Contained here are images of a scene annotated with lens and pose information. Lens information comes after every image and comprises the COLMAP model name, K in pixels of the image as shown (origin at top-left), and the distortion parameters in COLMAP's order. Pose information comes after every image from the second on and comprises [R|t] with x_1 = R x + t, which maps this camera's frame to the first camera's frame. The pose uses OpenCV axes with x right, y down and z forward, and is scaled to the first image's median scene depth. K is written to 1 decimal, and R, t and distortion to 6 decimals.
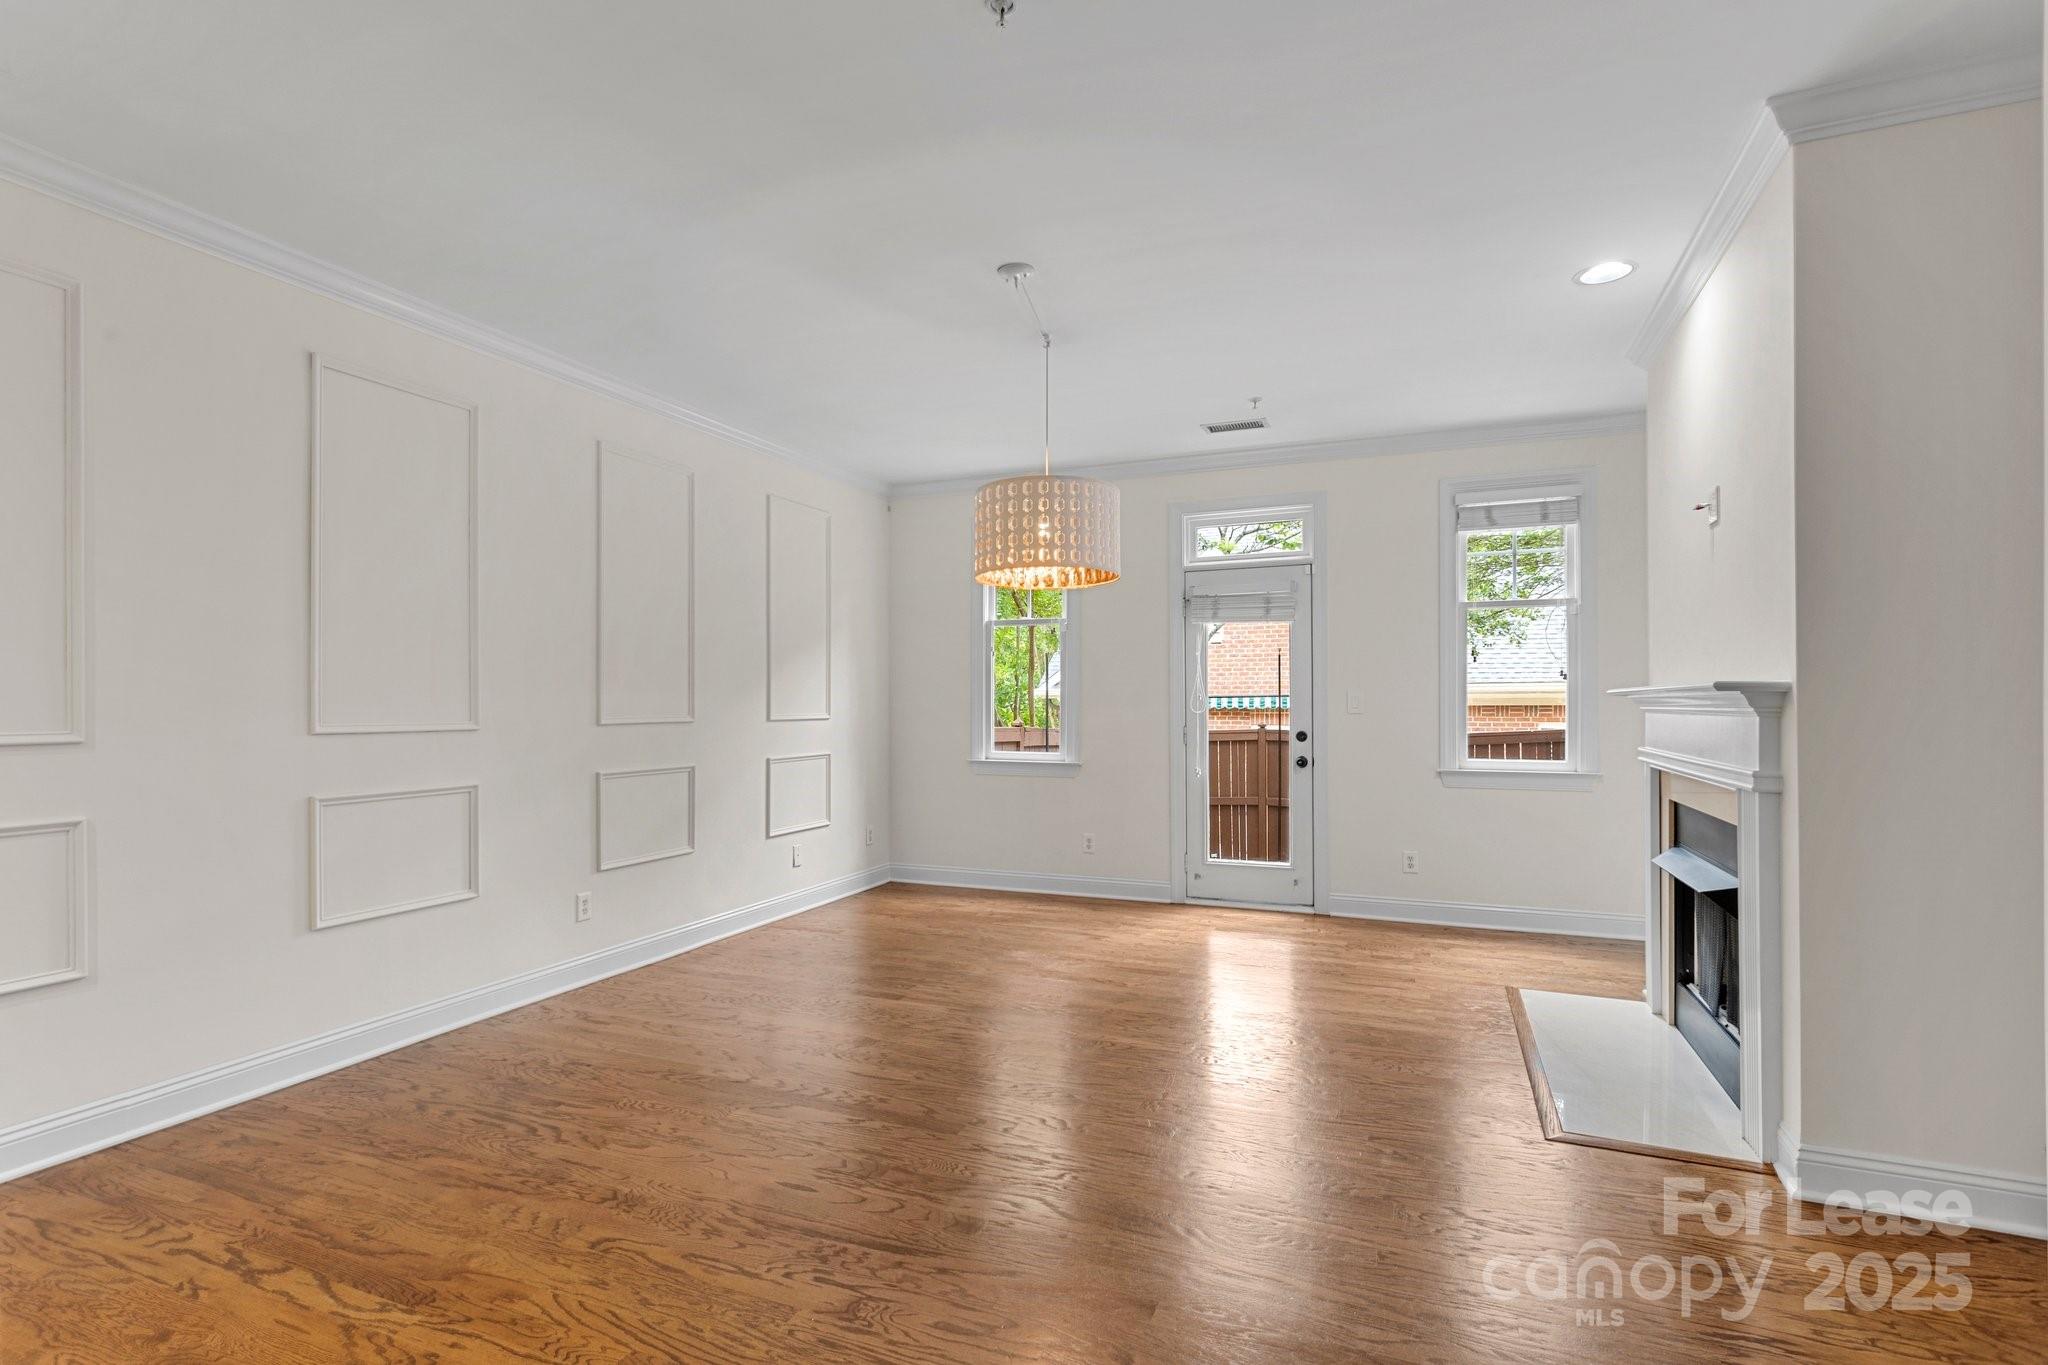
lens RADIAL K [[979.2, 0, 1019.6], [0, 979.2, 701.2], [0, 0, 1]] dist [0.001350, 0.000489]
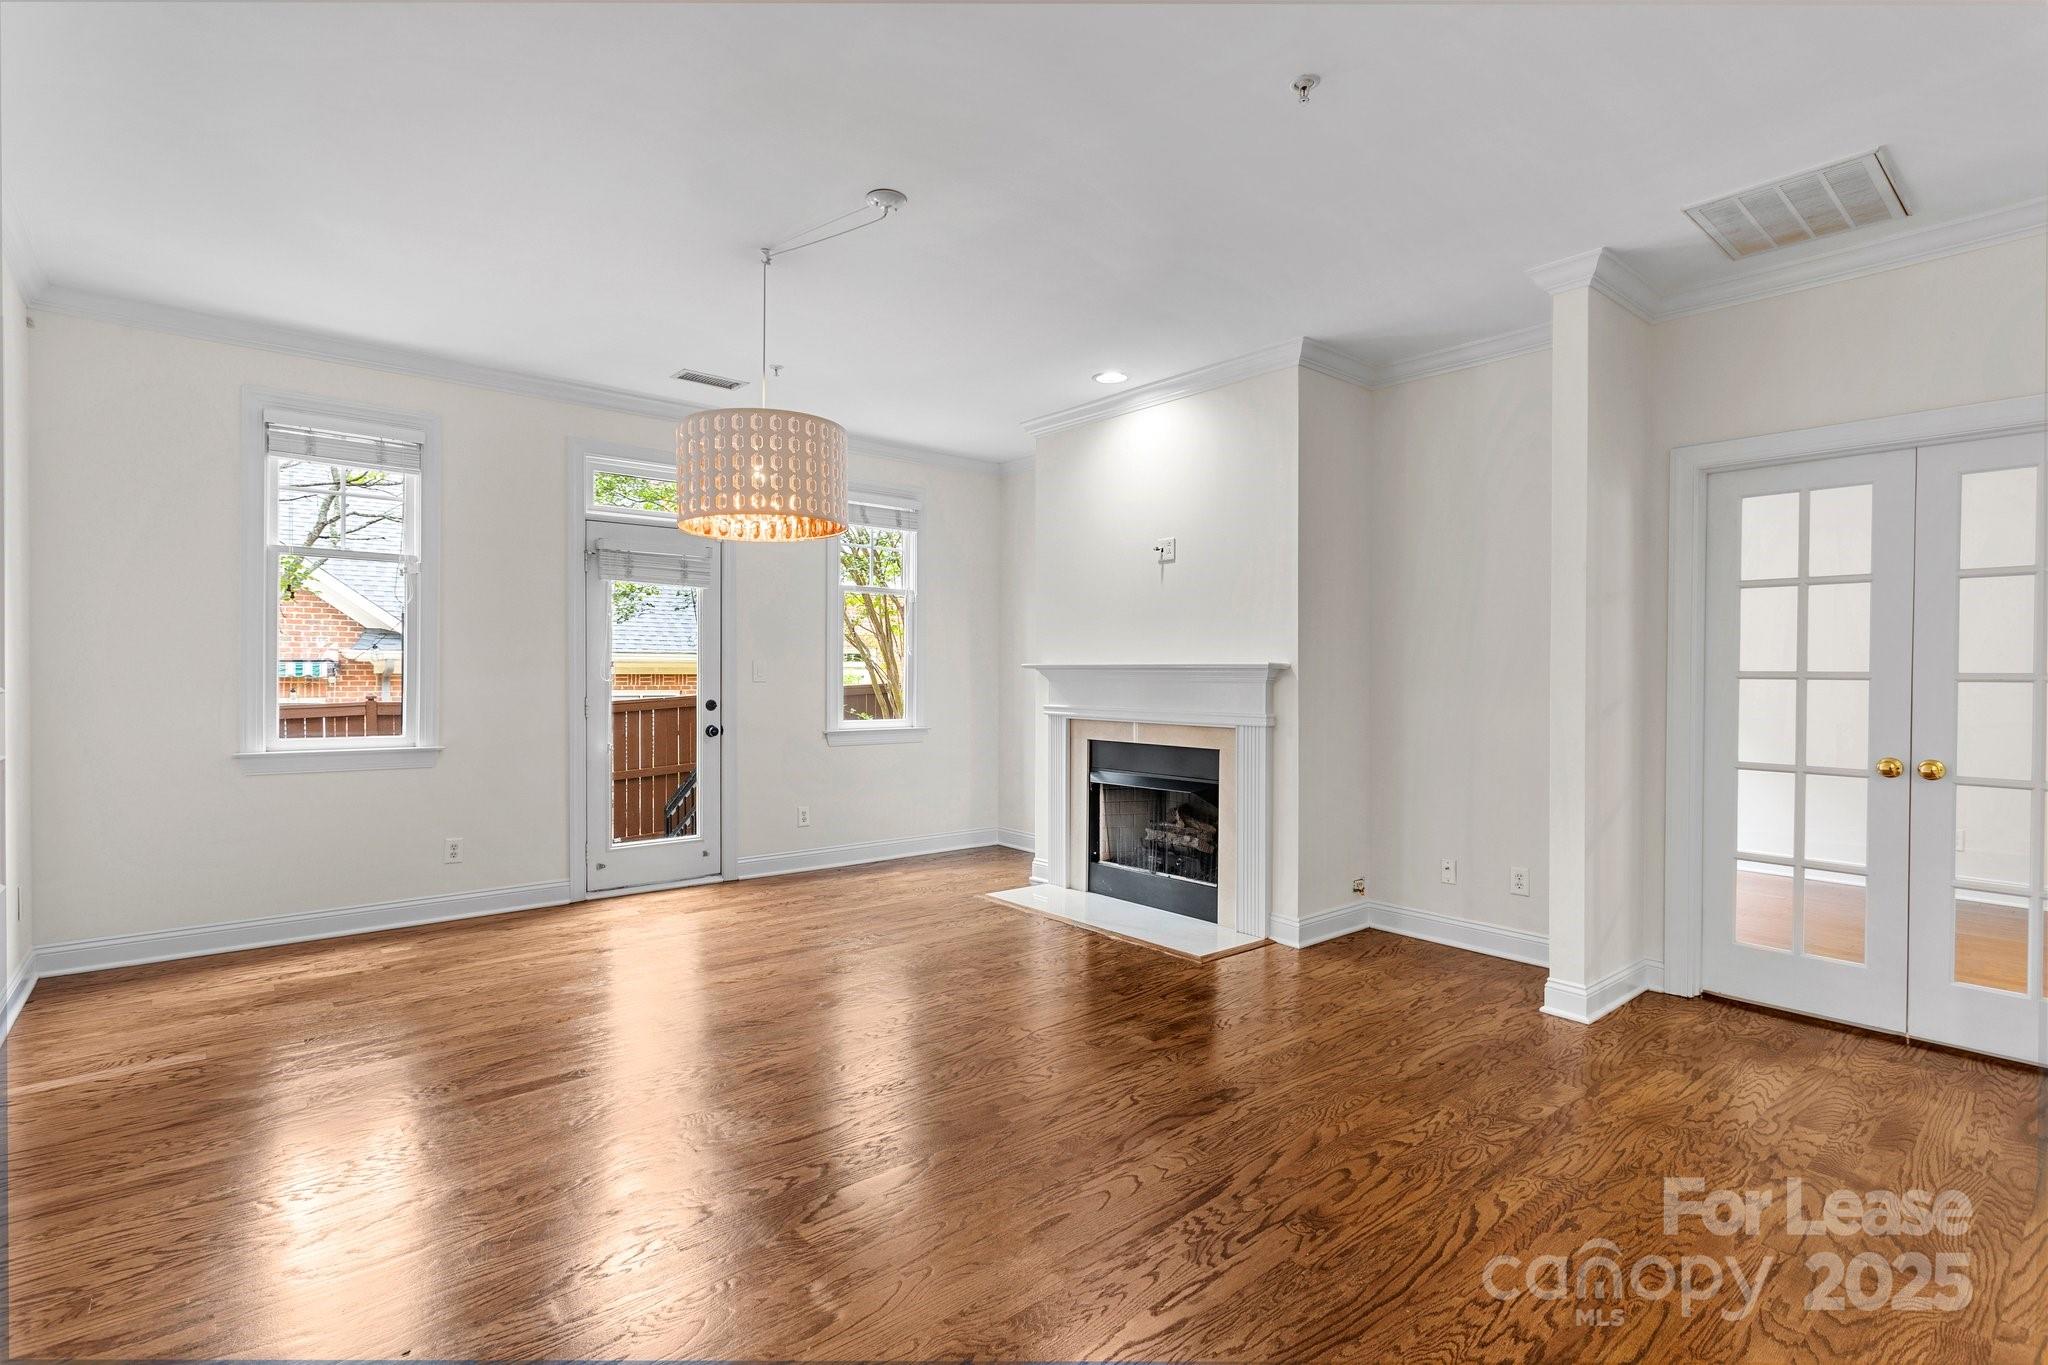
lens RADIAL K [[967.0, 0, 1021.1], [0, 967.0, 680.4], [0, 0, 1]] dist [0.001572, 0.001037]
pose [[0.456672, -0.001512, 0.889634, -0.472530], [-0.008501, 0.999945, 0.006064, 0.002278], [-0.889595, -0.010332, 0.456634, 0.296101]]
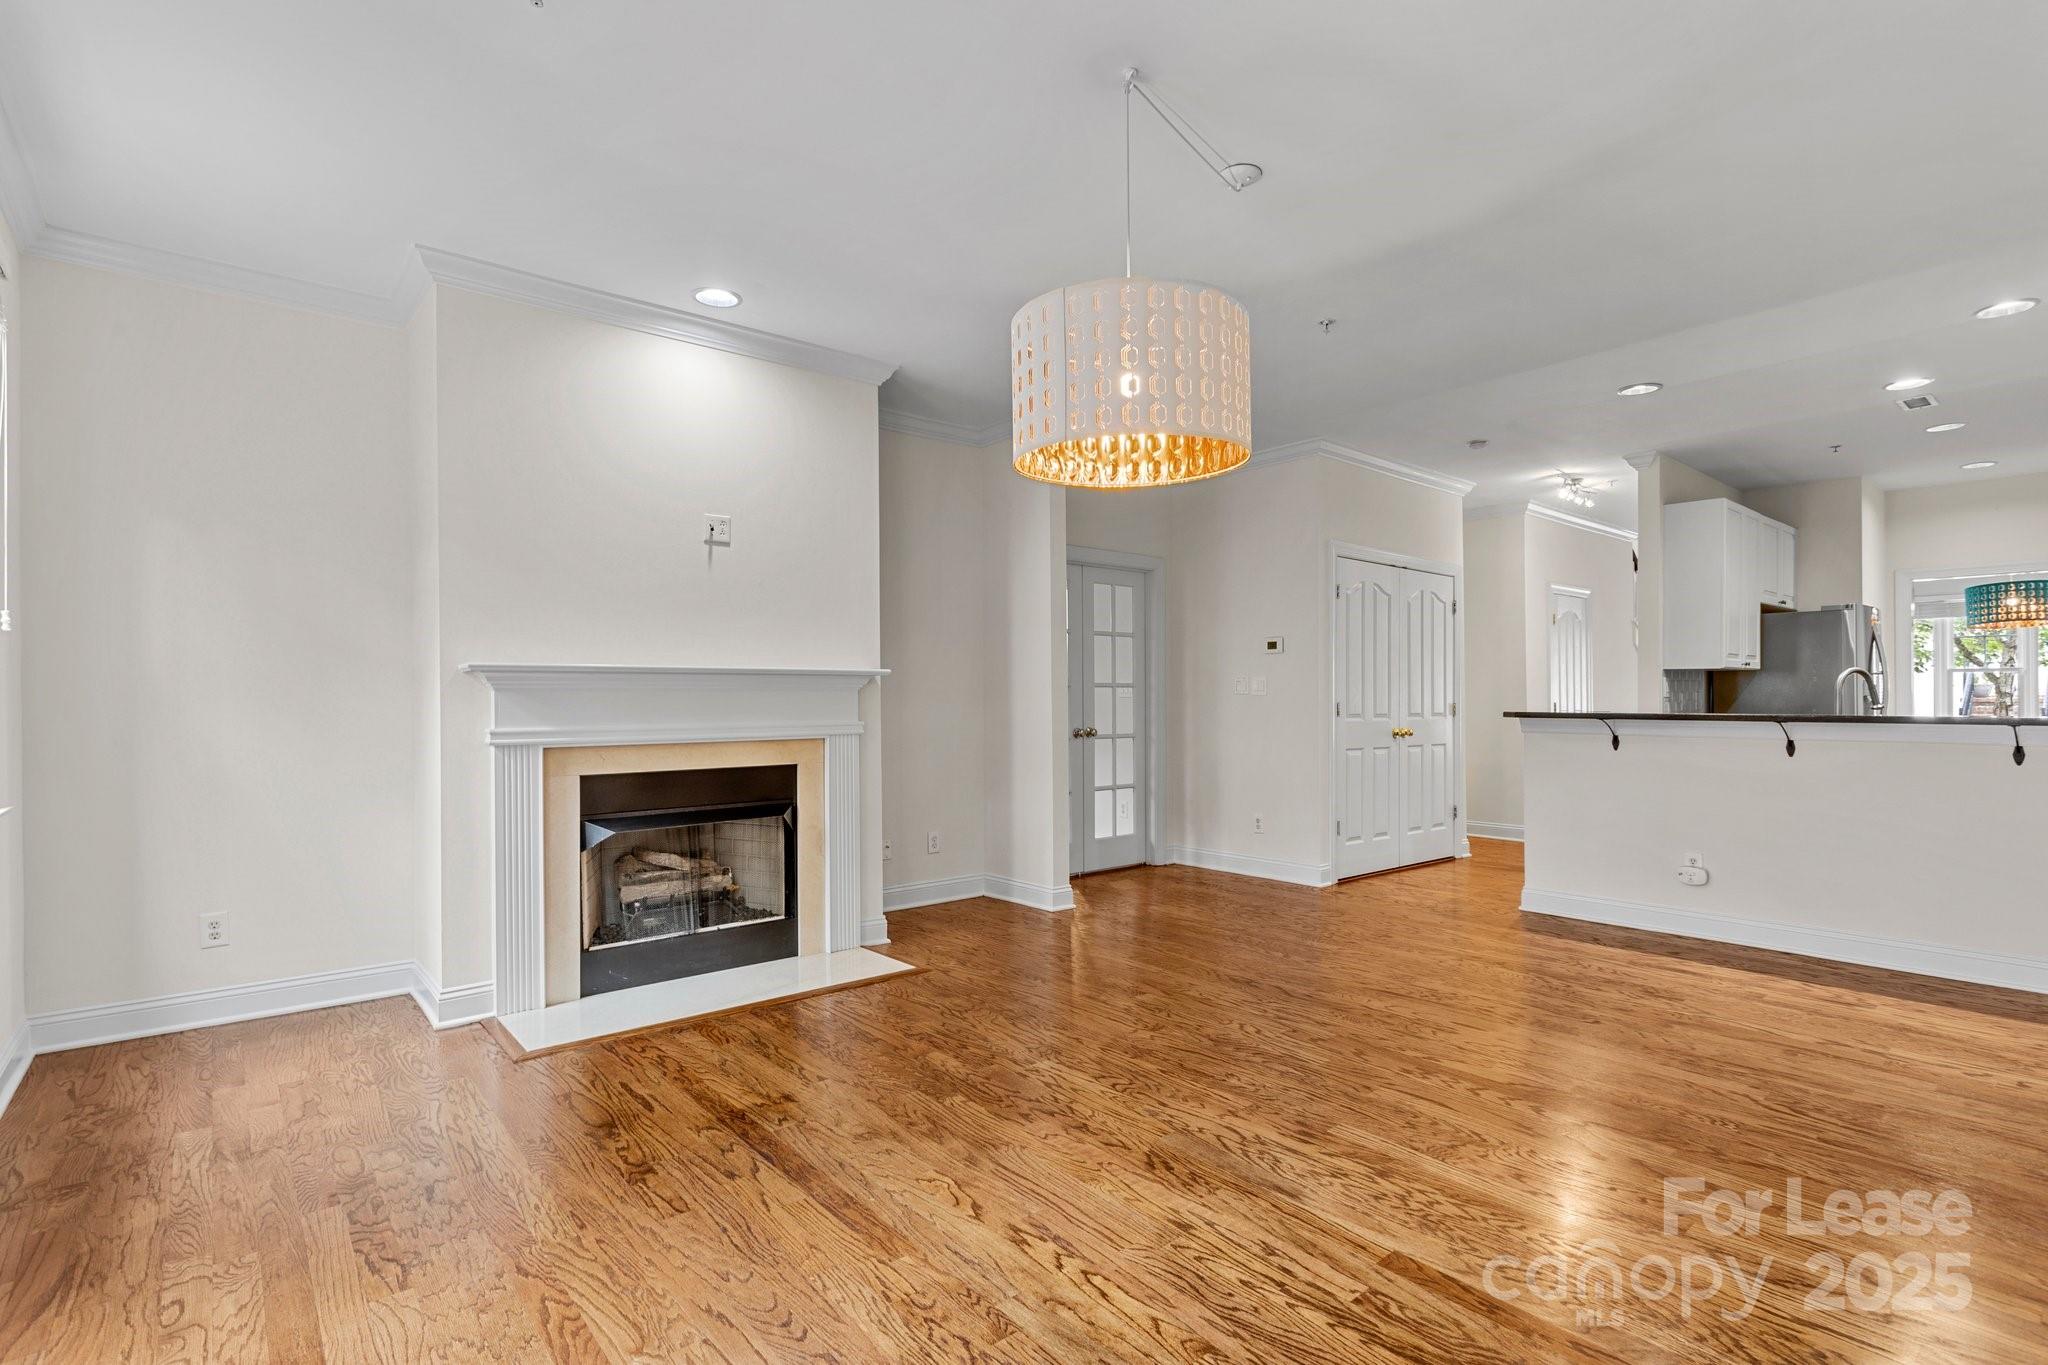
lens RADIAL K [[967.0, 0, 1021.1], [0, 967.0, 680.4], [0, 0, 1]] dist [0.001572, 0.001037]
pose [[-0.886088, 0.013905, 0.463308, -0.143566], [0.004435, 0.999758, -0.021524, 0.018466], [-0.463495, -0.017017, -0.885936, 1.168609]]
